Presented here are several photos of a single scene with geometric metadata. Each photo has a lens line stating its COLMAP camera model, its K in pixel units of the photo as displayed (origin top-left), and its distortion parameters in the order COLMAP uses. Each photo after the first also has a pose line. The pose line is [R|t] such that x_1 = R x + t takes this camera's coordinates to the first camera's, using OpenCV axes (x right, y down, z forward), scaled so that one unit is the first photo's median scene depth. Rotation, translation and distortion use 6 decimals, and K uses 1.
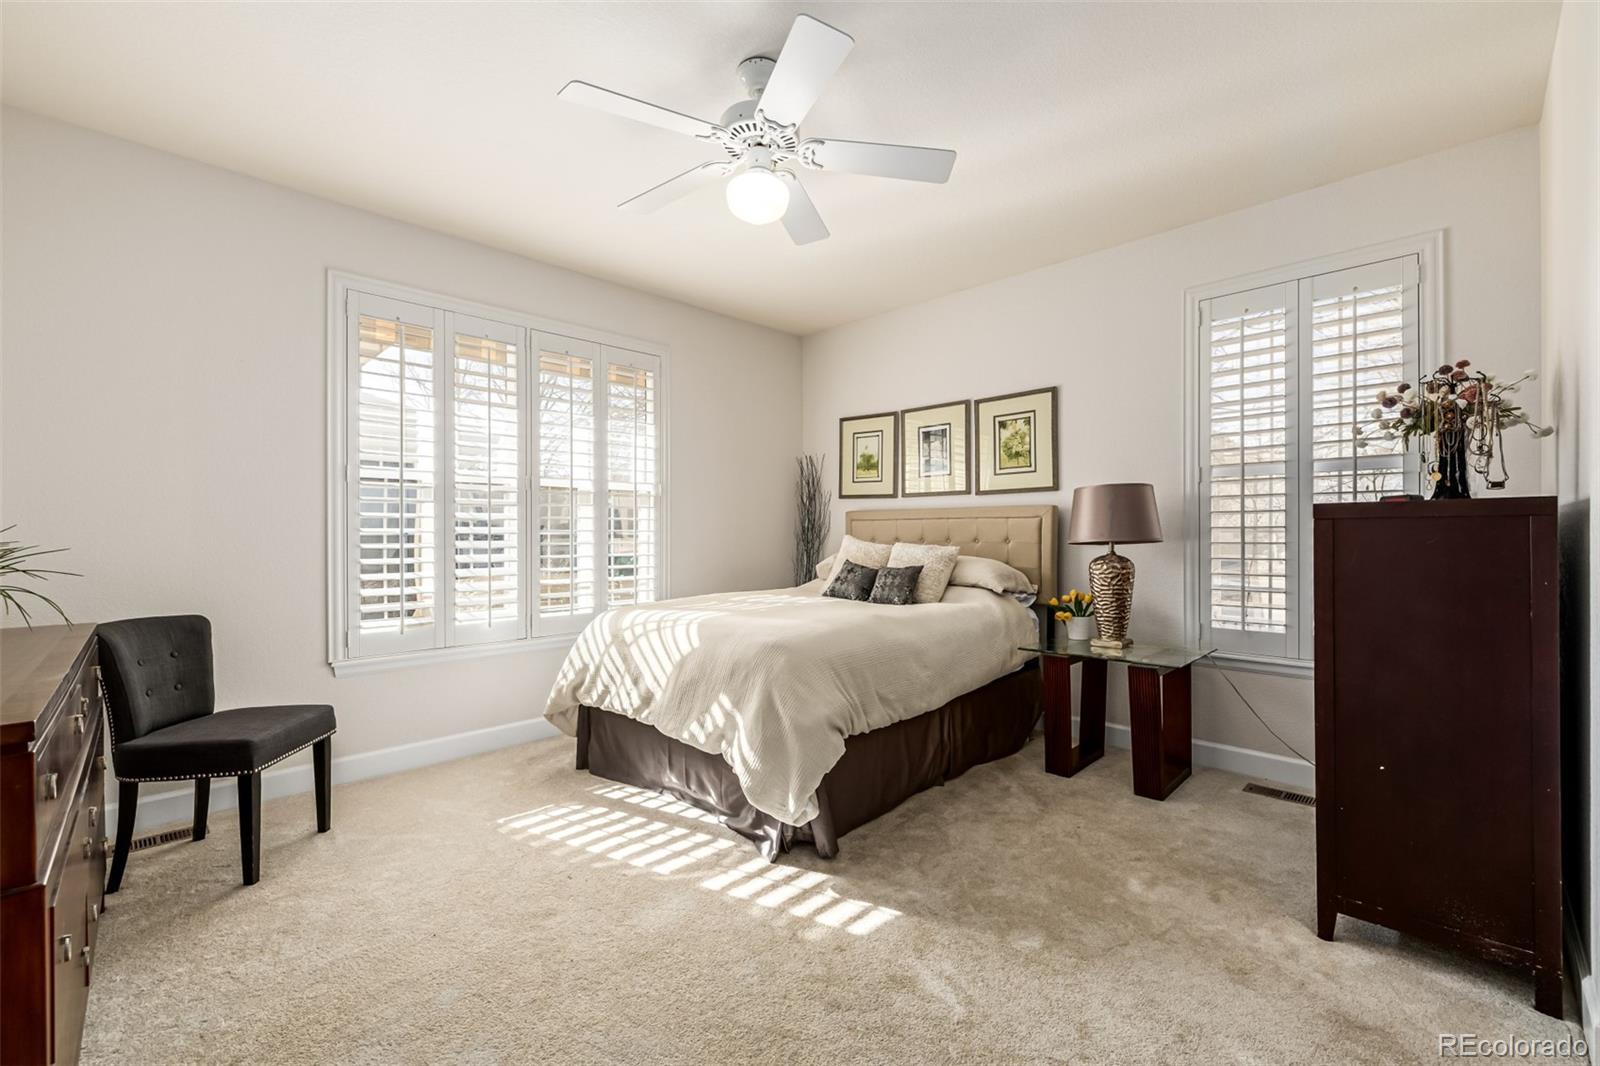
lens RADIAL K [[683.9, 0, 796.5], [0, 683.9, 532.0], [0, 0, 1]] dist [0.002953, -0.000964]
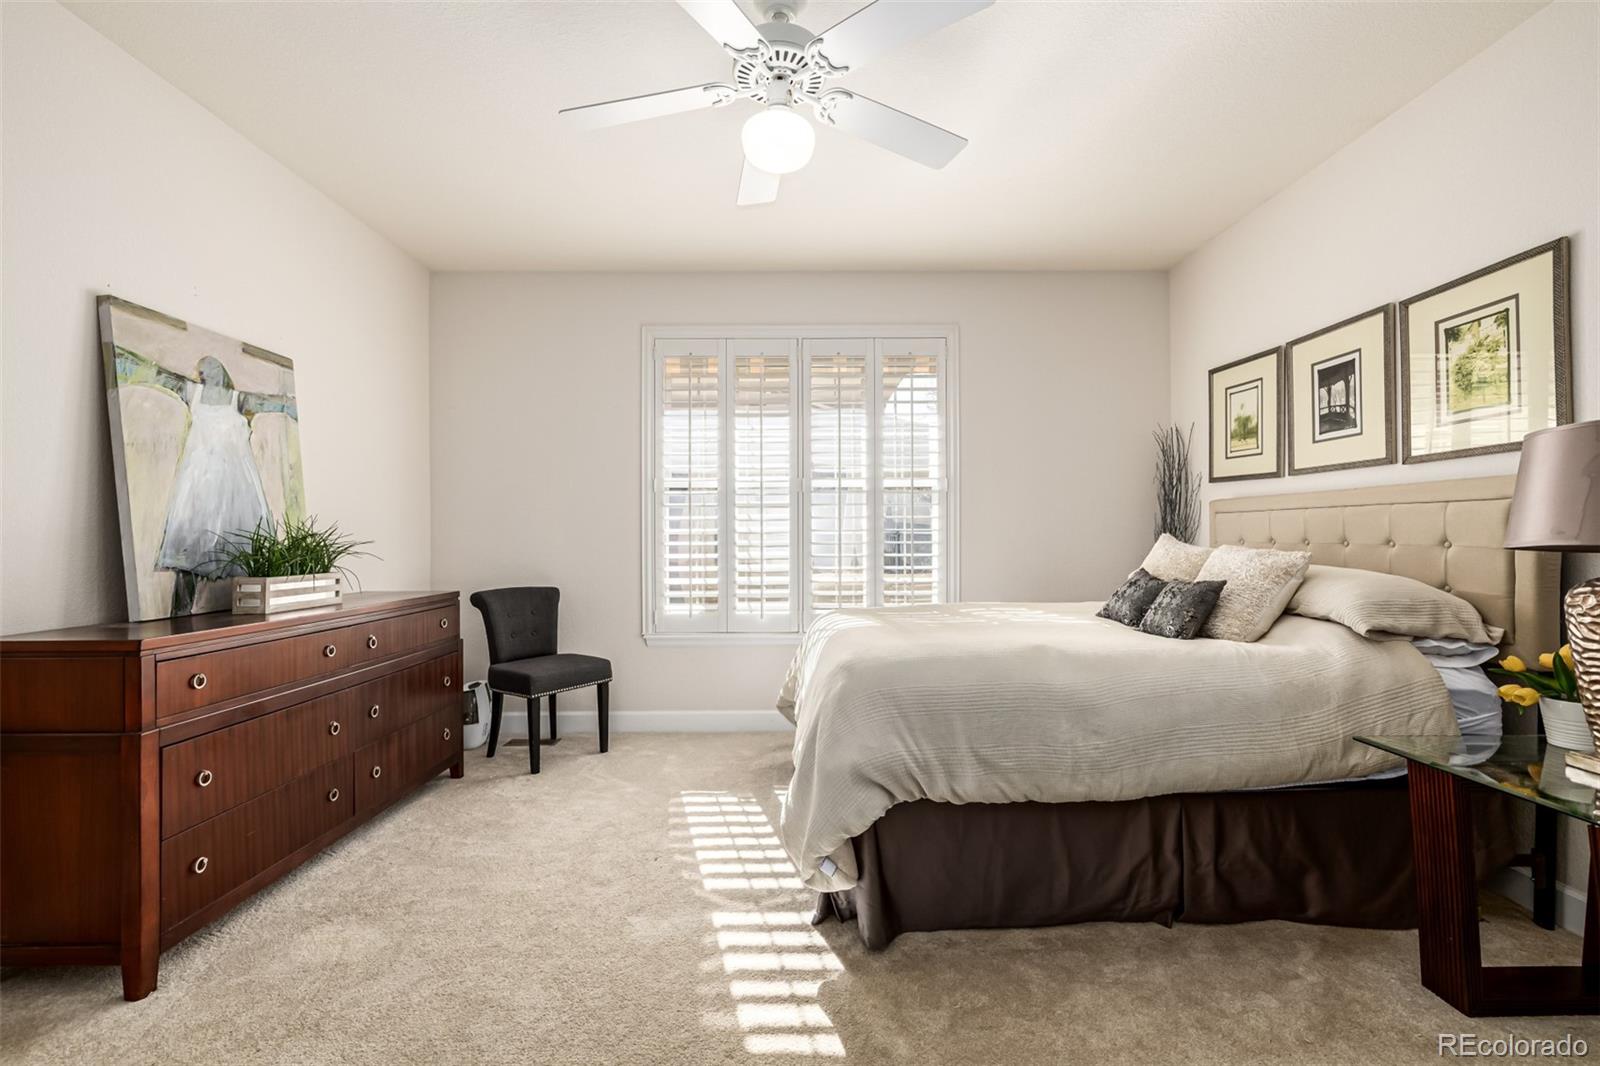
lens RADIAL K [[683.9, 0, 795.3], [0, 683.9, 530.4], [0, 0, 1]] dist [0.002953, -0.000964]
pose [[0.705016, -0.006125, -0.709164, 0.382684], [0.003107, 0.999980, -0.005547, 0.004380], [0.709184, 0.001707, 0.705021, 0.276966]]
